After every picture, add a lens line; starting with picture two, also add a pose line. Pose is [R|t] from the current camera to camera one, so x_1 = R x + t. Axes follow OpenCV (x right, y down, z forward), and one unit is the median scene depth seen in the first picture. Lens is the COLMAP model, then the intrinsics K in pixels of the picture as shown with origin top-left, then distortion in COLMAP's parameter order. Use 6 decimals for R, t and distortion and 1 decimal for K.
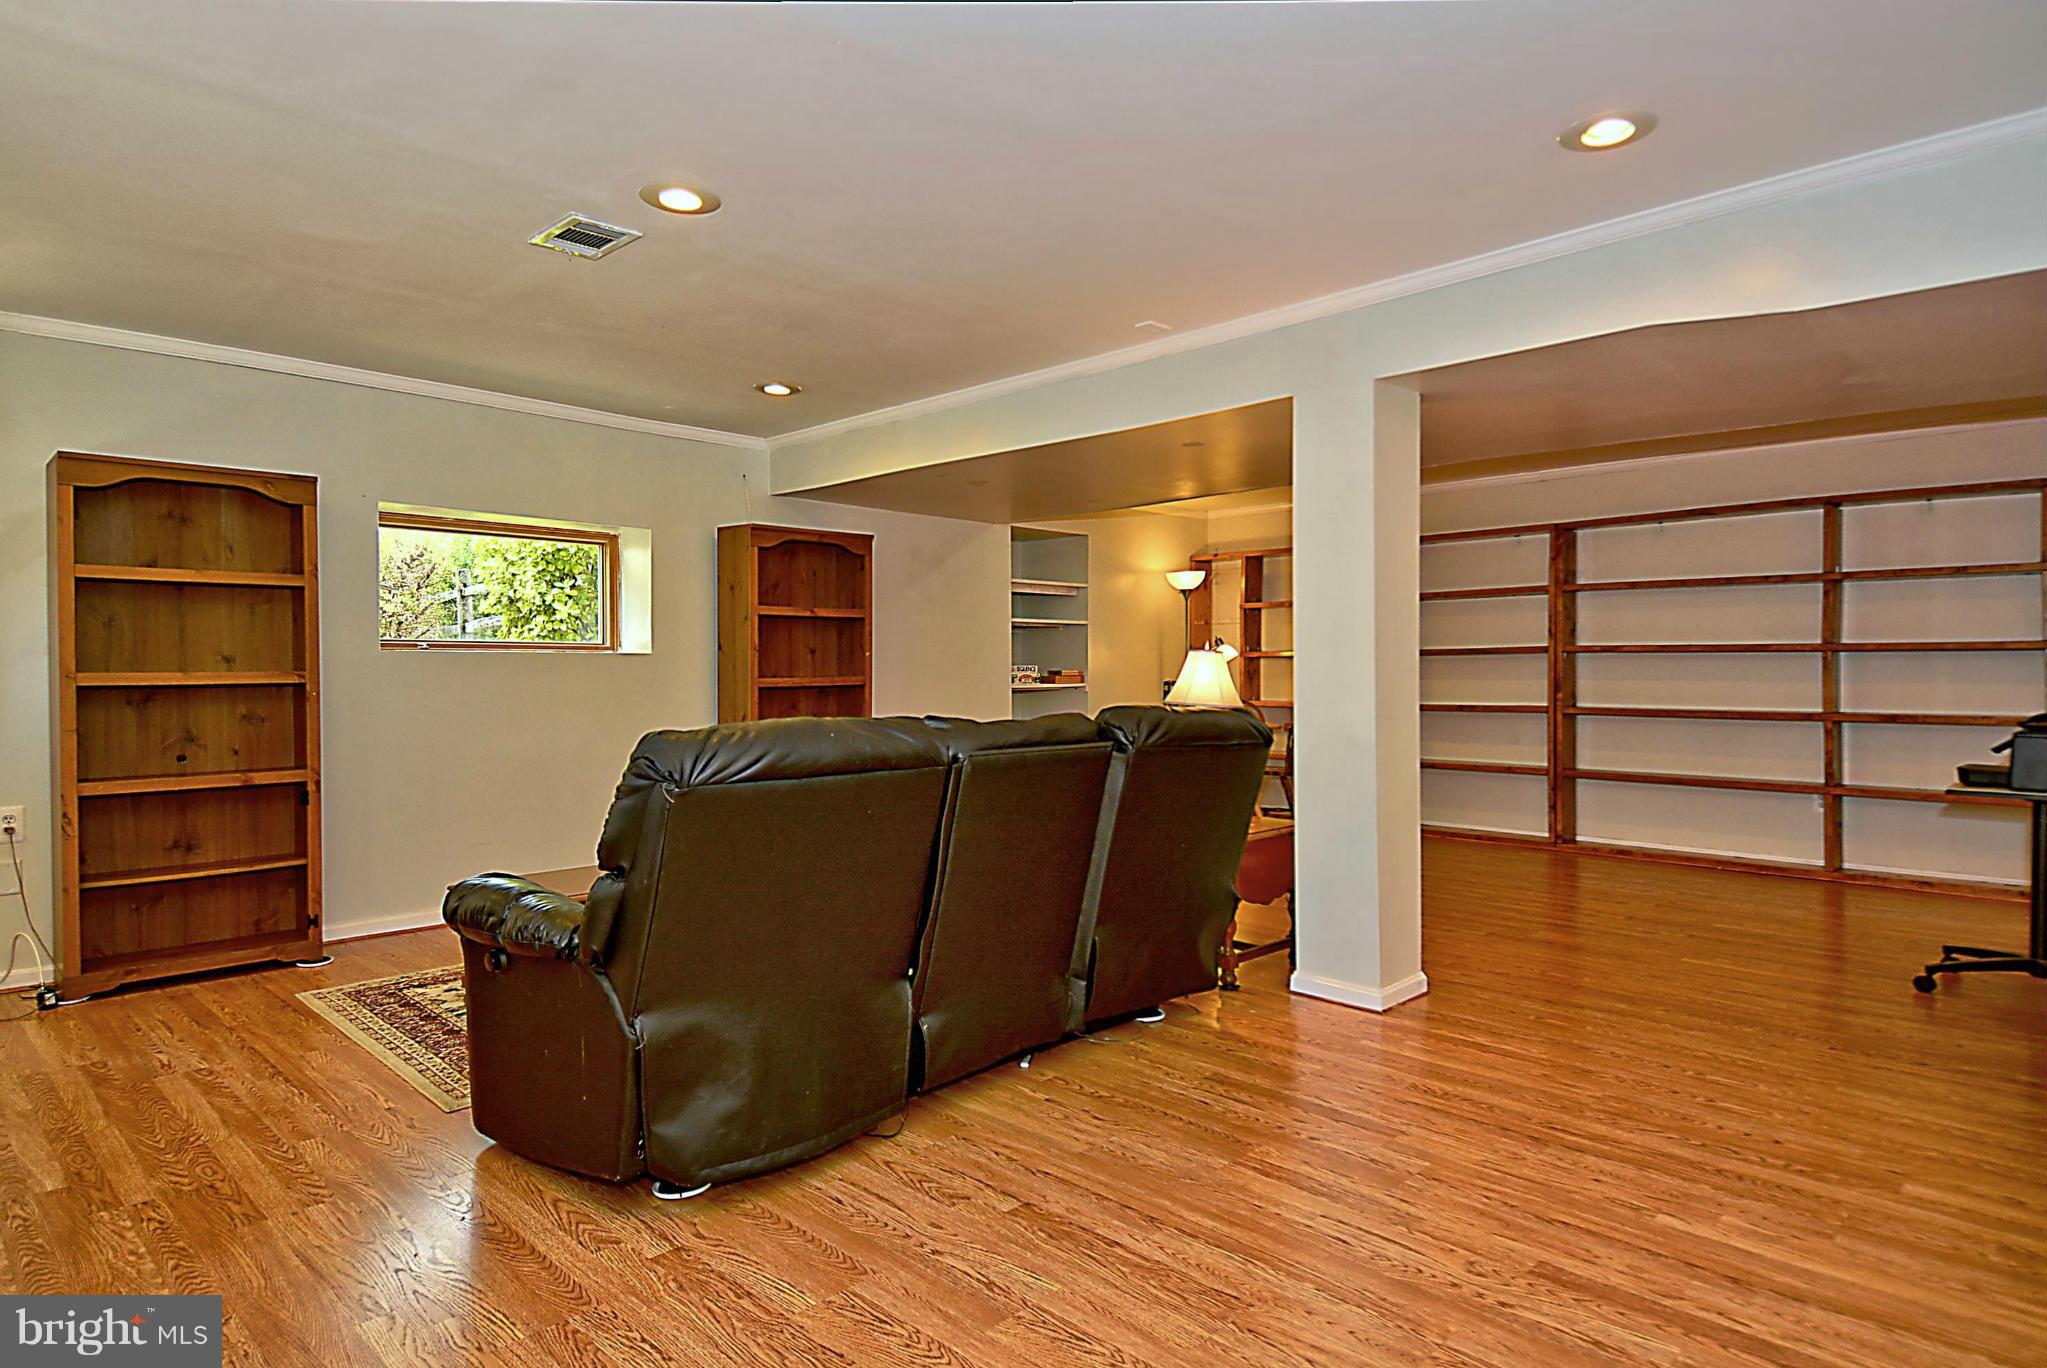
lens RADIAL K [[1103.6, 0, 1009.1], [0, 1103.6, 678.0], [0, 0, 1]] dist [0.075513, -0.060150]
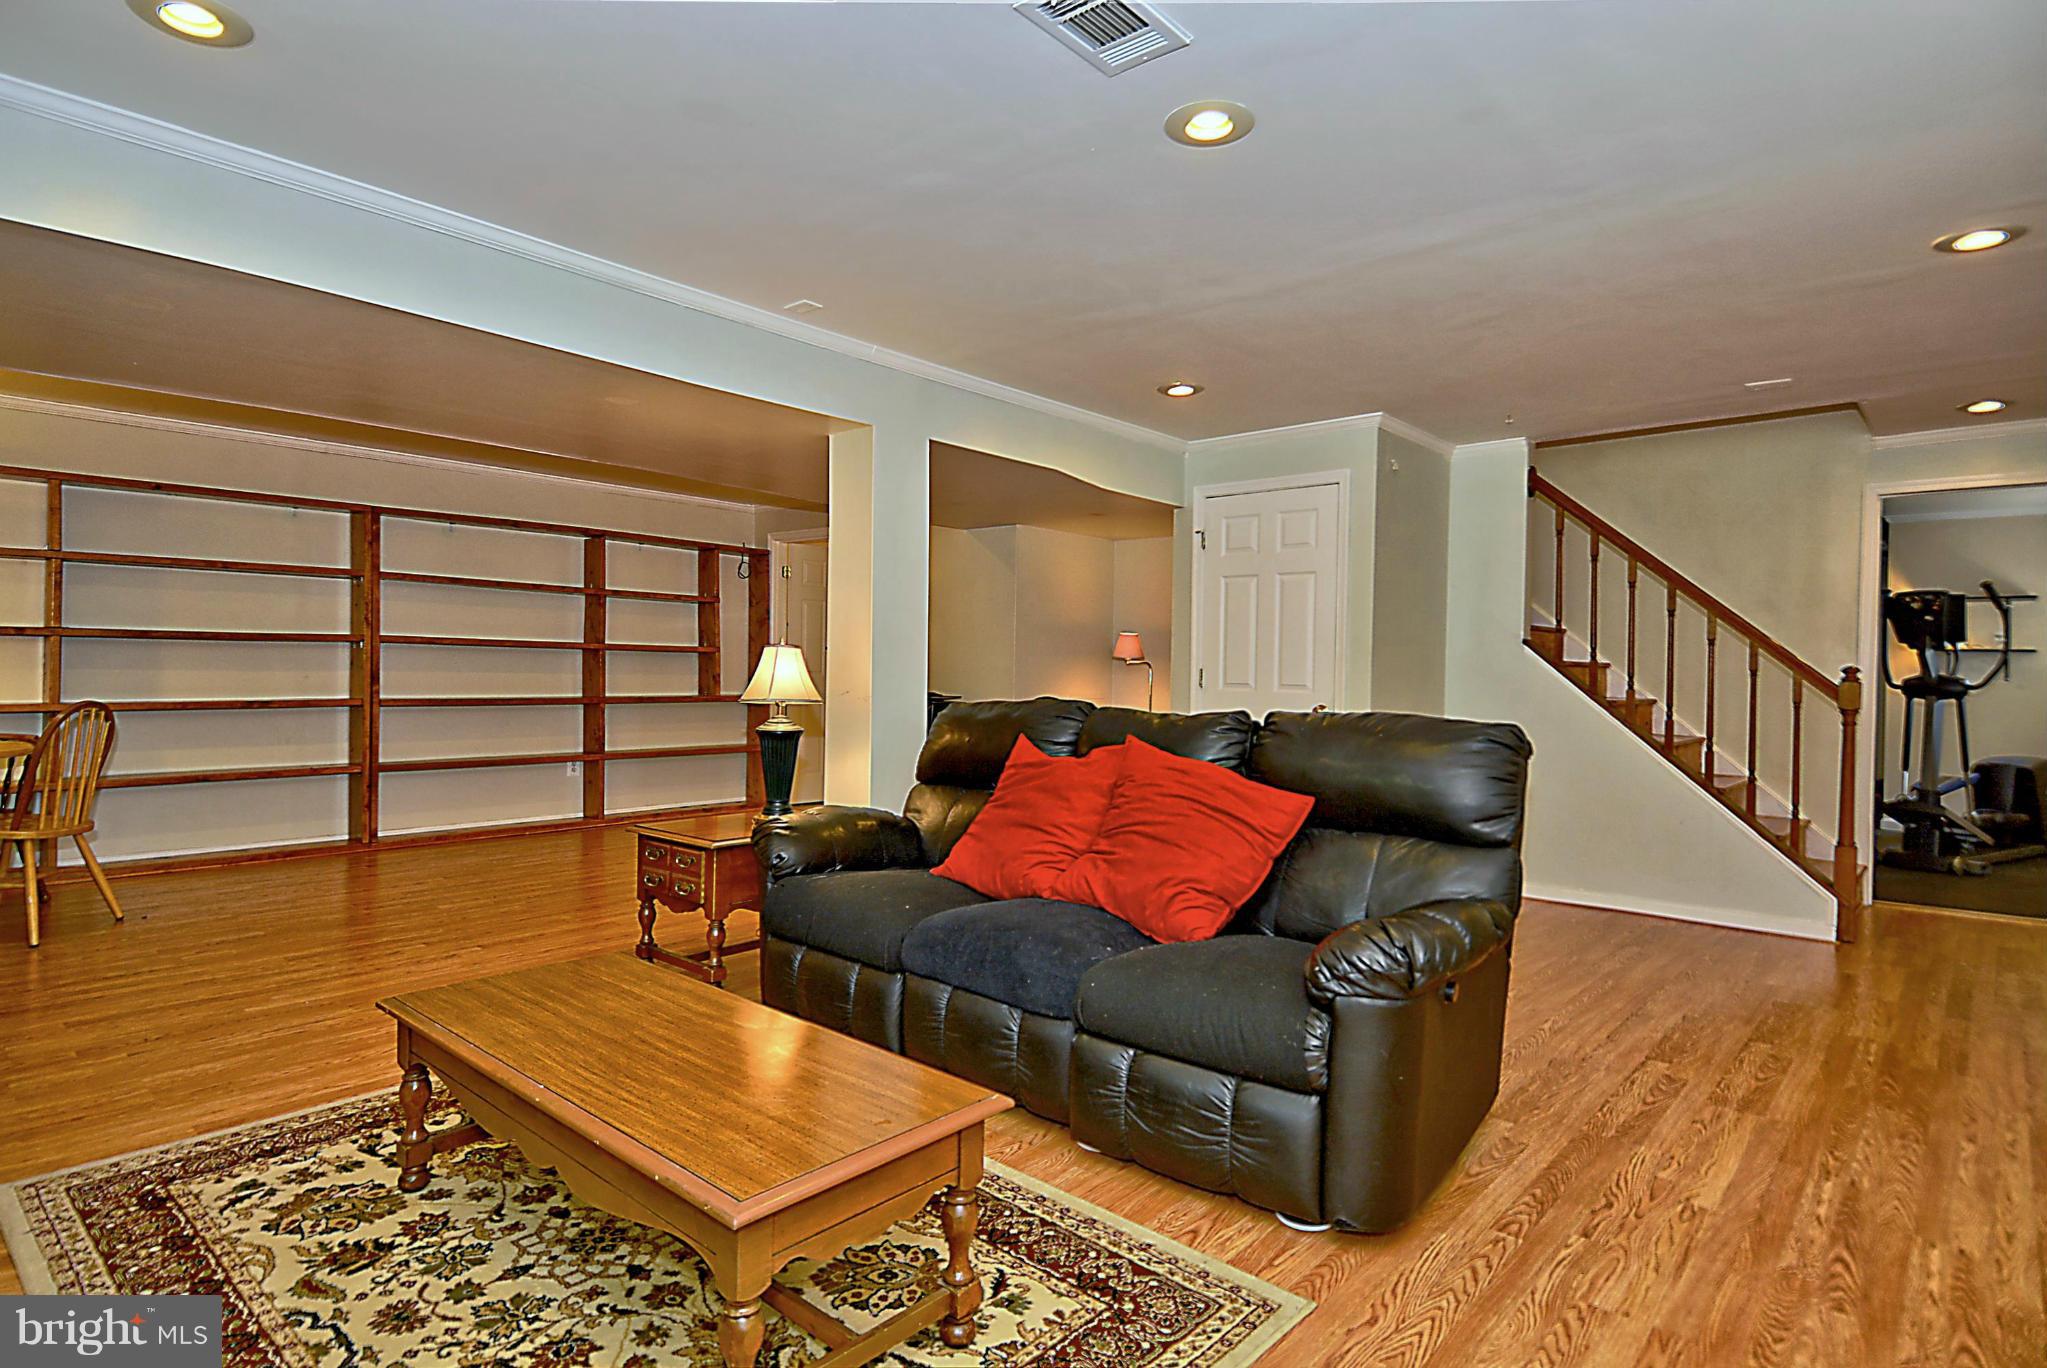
lens RADIAL K [[1103.6, 0, 1009.1], [0, 1103.6, 678.0], [0, 0, 1]] dist [0.075513, -0.060150]
pose [[-0.060199, -0.006691, 0.998164, -0.493215], [-0.006877, 0.999957, 0.006288, -0.002033], [-0.998163, -0.006486, -0.060243, 0.516190]]
